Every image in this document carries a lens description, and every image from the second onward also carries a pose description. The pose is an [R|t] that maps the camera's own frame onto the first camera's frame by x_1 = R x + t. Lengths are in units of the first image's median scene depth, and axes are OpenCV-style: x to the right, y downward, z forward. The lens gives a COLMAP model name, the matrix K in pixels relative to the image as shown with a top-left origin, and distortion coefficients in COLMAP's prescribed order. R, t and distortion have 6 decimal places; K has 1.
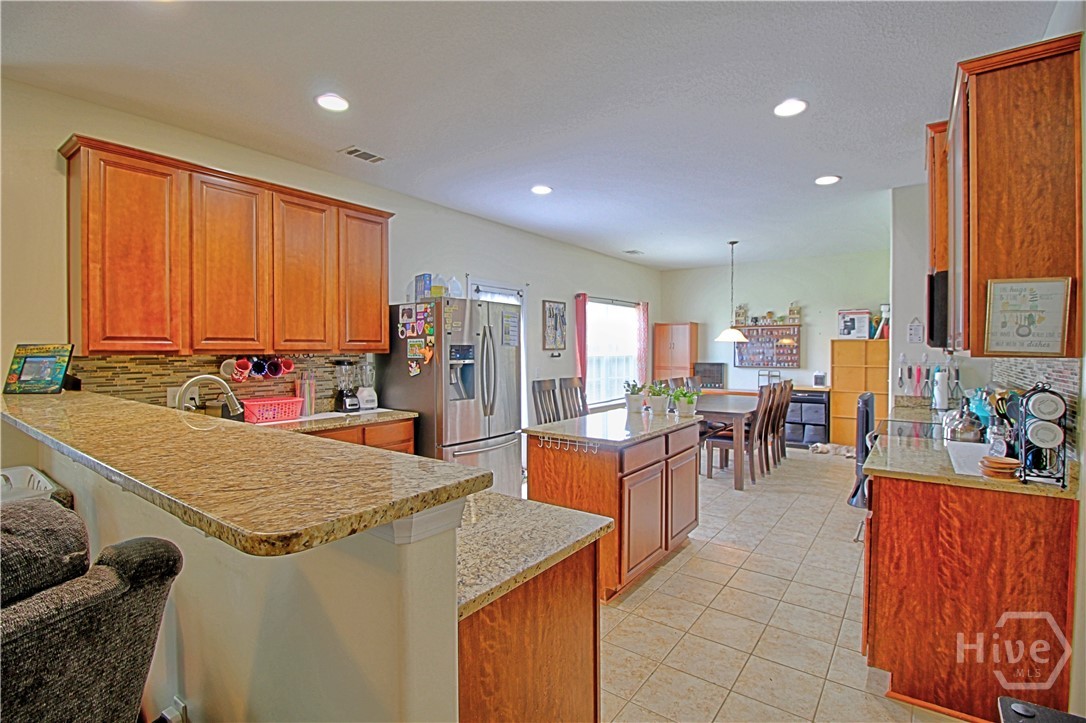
lens RADIAL K [[506.0, 0, 545.3], [0, 506.0, 355.9], [0, 0, 1]] dist [-0.006165, -0.007432]
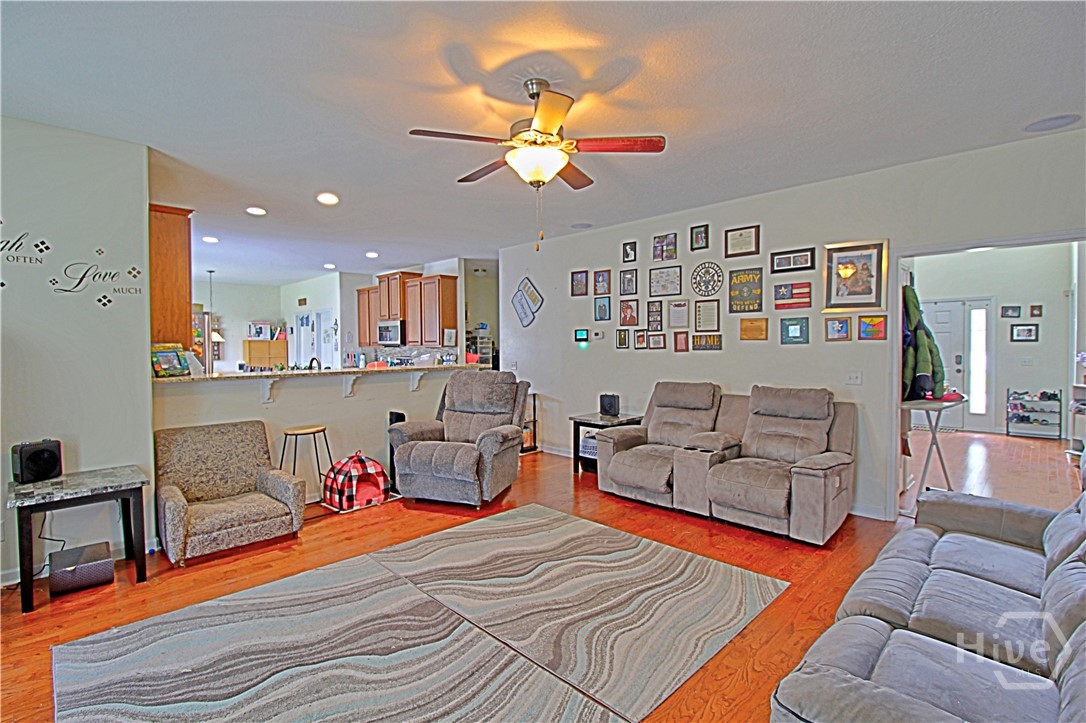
lens RADIAL K [[506.0, 0, 540.9], [0, 506.0, 355.8], [0, 0, 1]] dist [-0.006165, -0.007432]
pose [[0.139624, -0.023320, 0.989930, -0.855464], [0.019032, 0.999601, 0.020864, 0.000706], [-0.990022, 0.015927, 0.140013, -0.107057]]
